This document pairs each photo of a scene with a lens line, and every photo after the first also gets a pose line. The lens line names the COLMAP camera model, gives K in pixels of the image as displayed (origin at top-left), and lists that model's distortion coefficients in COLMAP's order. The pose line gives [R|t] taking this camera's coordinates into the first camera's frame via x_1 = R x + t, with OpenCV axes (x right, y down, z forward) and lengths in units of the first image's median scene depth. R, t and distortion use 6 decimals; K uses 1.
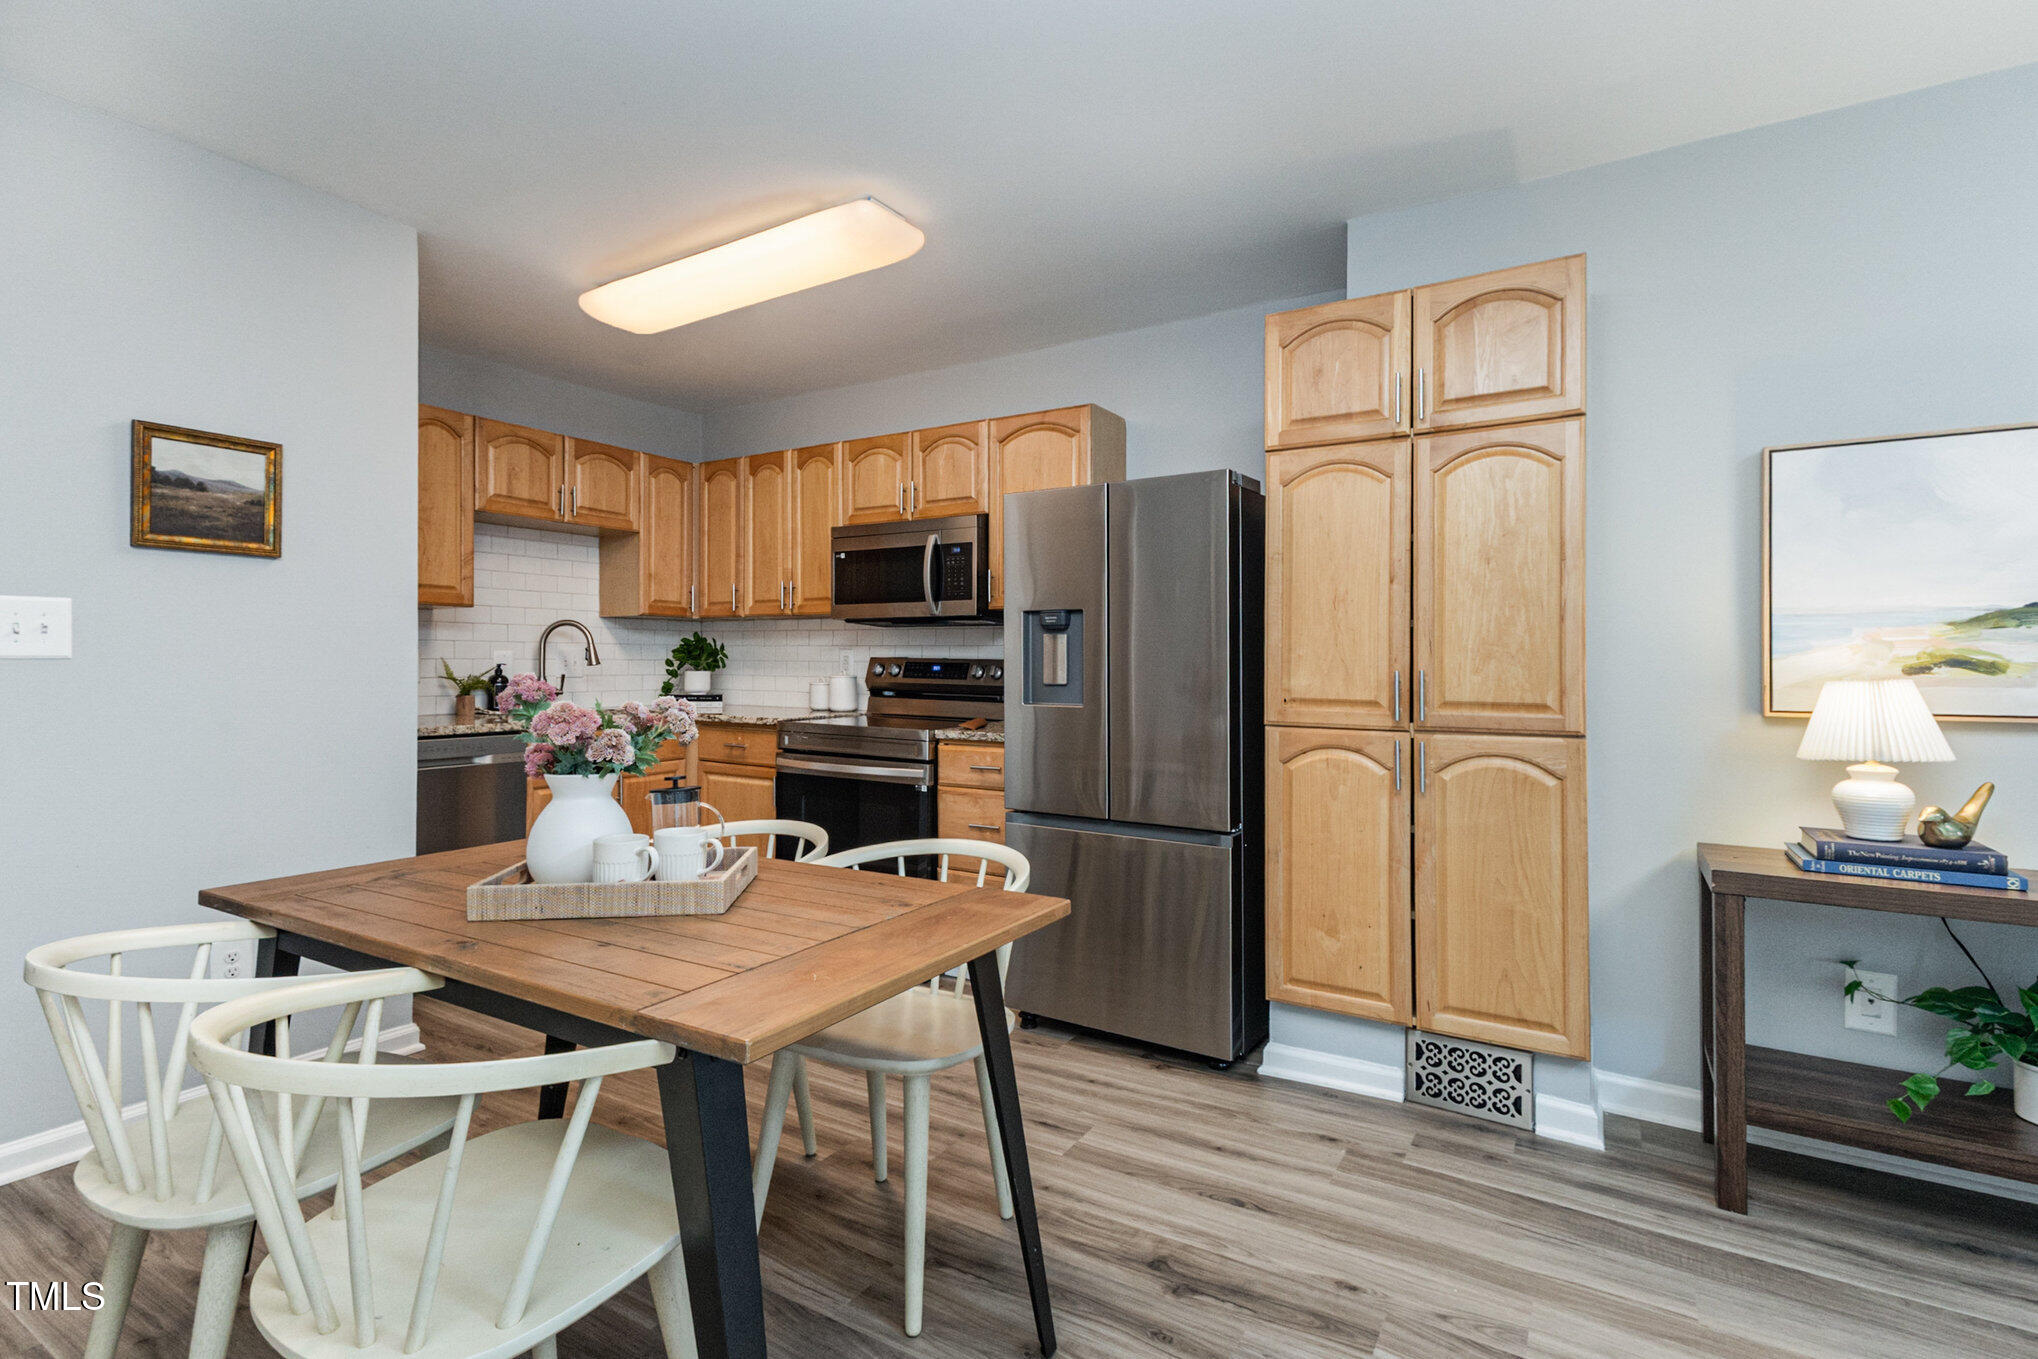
lens RADIAL K [[953.1, 0, 973.7], [0, 953.1, 658.2], [0, 0, 1]] dist [0.021116, 0.000070]
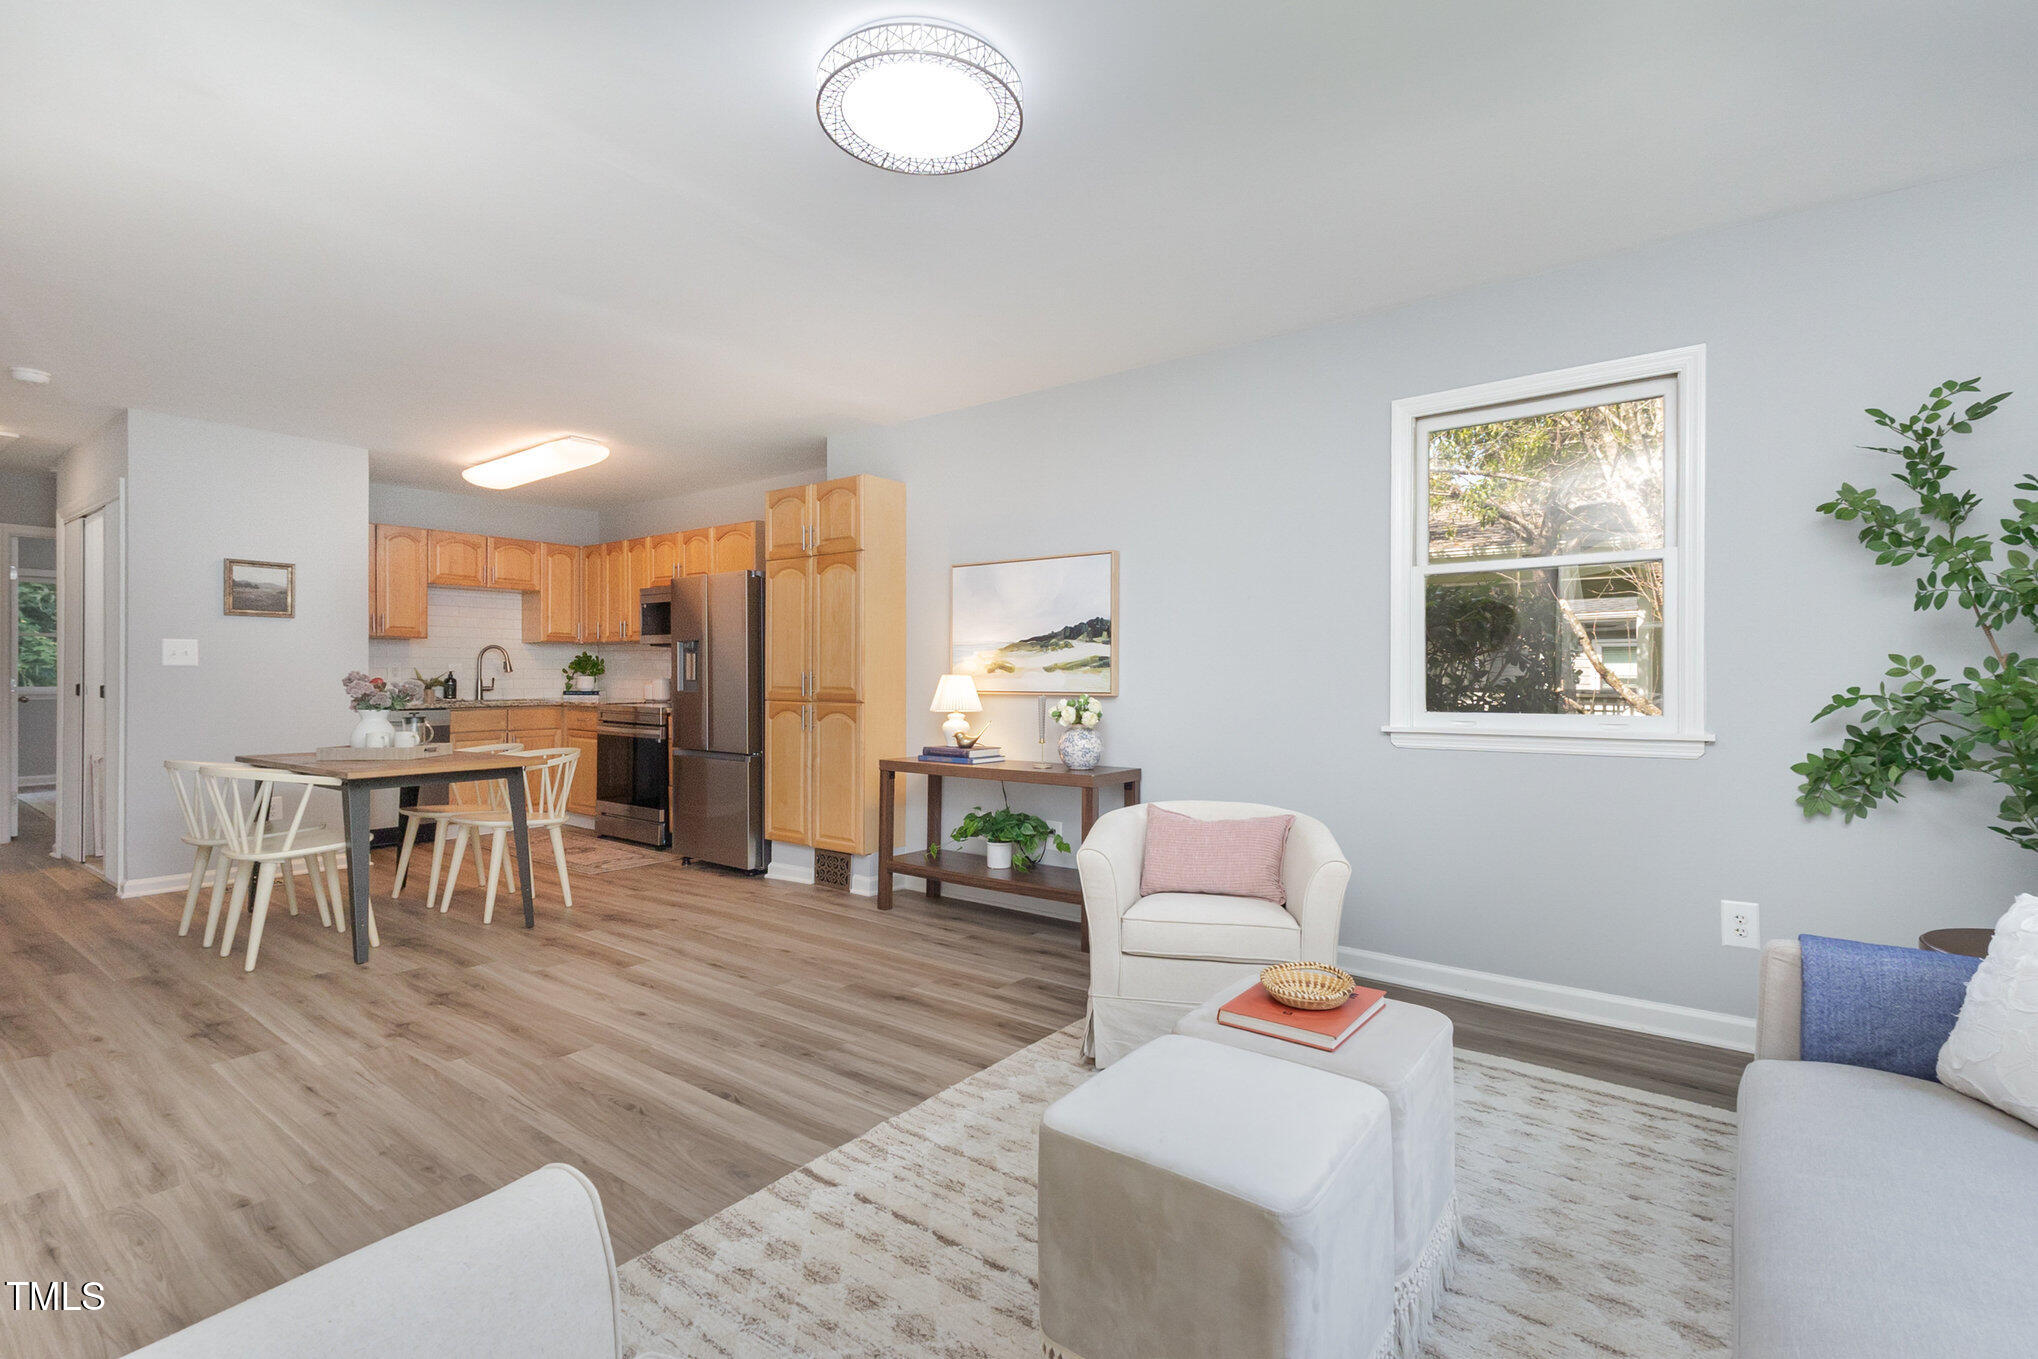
lens RADIAL K [[953.1, 0, 1021.3], [0, 953.1, 686.3], [0, 0, 1]] dist [0.021116, 0.000070]
pose [[0.995718, 0.000791, -0.092443, 0.676396], [0.000494, 0.999904, 0.013879, 0.009632], [0.092445, -0.013865, 0.995621, -0.608809]]
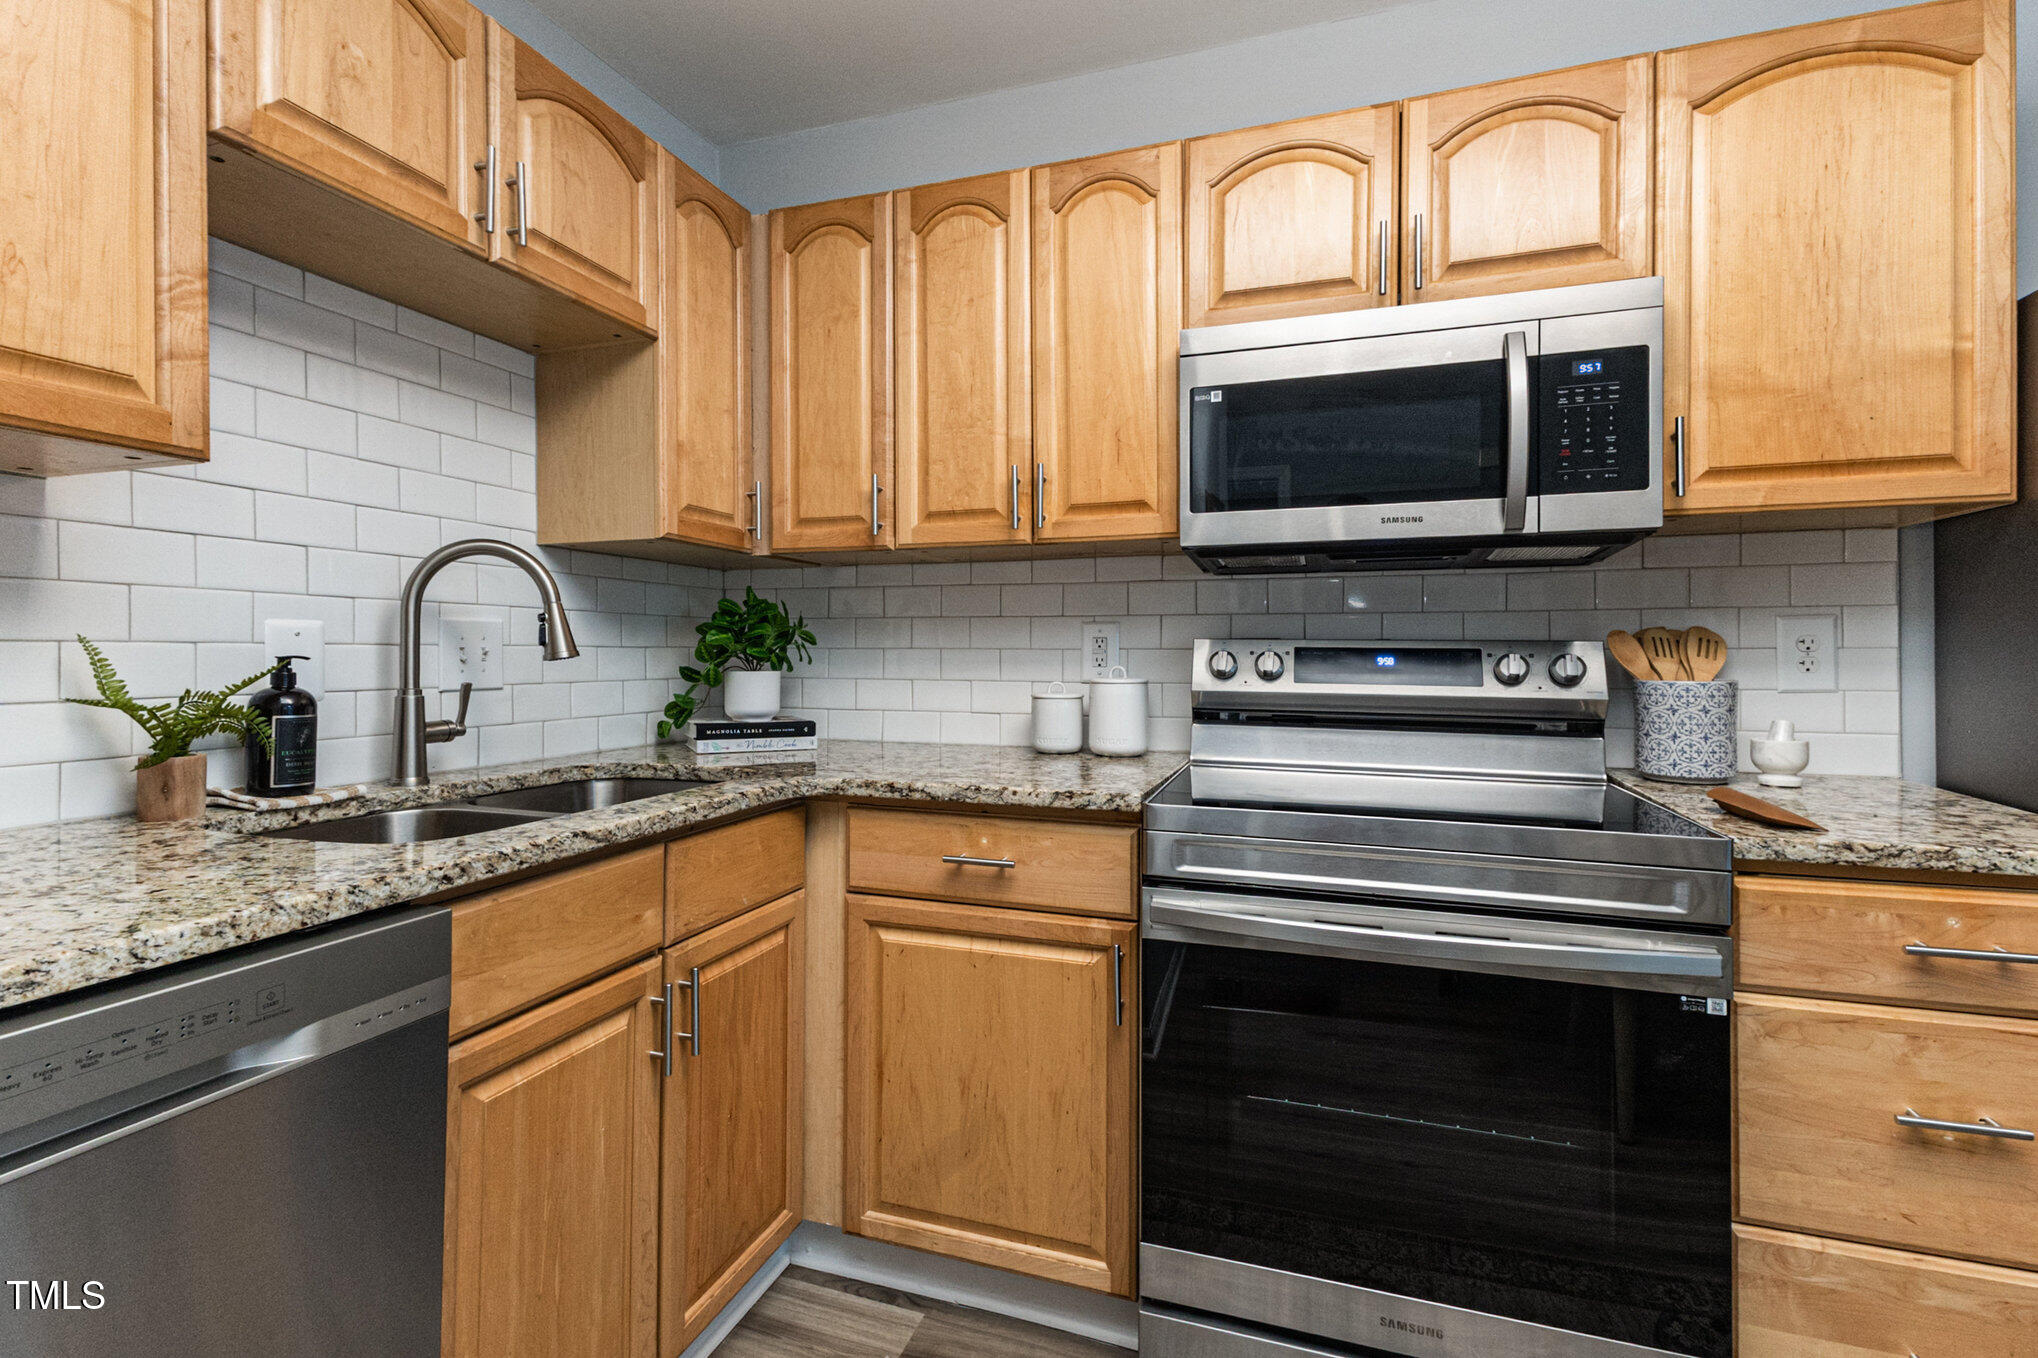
lens RADIAL K [[953.1, 0, 989.5], [0, 953.1, 649.9], [0, 0, 1]] dist [0.021116, 0.000070]
pose [[0.972188, -0.003447, 0.234175, -0.333528], [0.003909, 0.999991, -0.001508, 0.005094], [-0.234168, 0.002382, 0.972193, 0.609845]]
